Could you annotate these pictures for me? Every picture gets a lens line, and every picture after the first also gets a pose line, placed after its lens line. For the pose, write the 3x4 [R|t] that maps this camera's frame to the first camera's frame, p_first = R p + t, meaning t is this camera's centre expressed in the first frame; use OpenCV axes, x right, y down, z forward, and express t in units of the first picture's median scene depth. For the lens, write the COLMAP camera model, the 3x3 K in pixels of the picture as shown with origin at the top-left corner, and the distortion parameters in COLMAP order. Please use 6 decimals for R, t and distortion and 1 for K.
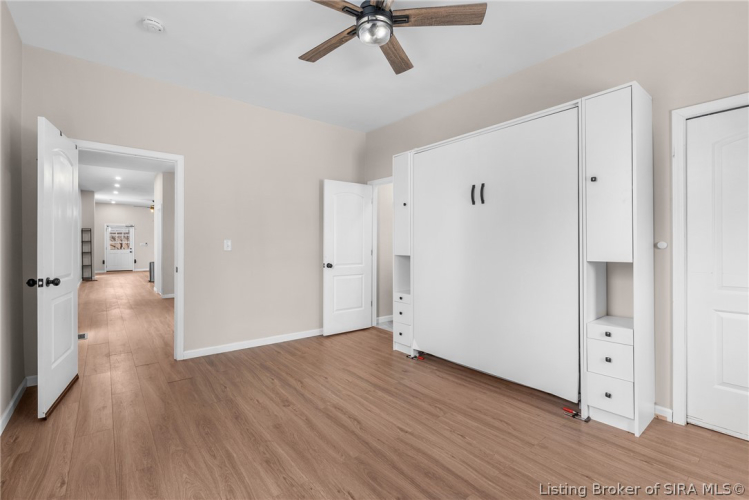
lens RADIAL K [[334.7, 0, 375.2], [0, 334.7, 243.6], [0, 0, 1]] dist [-0.002268, 0.000000]
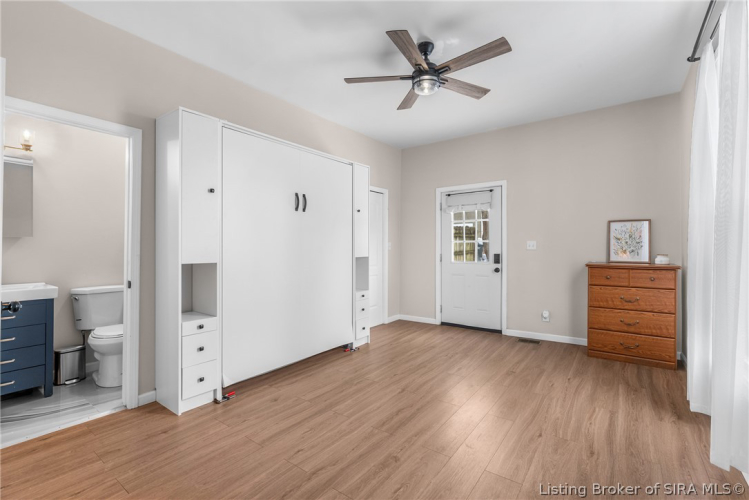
lens RADIAL K [[325.4, 0, 377.6], [0, 325.4, 247.4], [0, 0, 1]] dist [-0.009503, -0.000052]
pose [[-0.239845, 0.007095, 0.970785, -0.644780], [0.004213, 0.999971, -0.006268, 0.008282], [-0.970802, 0.002587, -0.239868, 0.809321]]
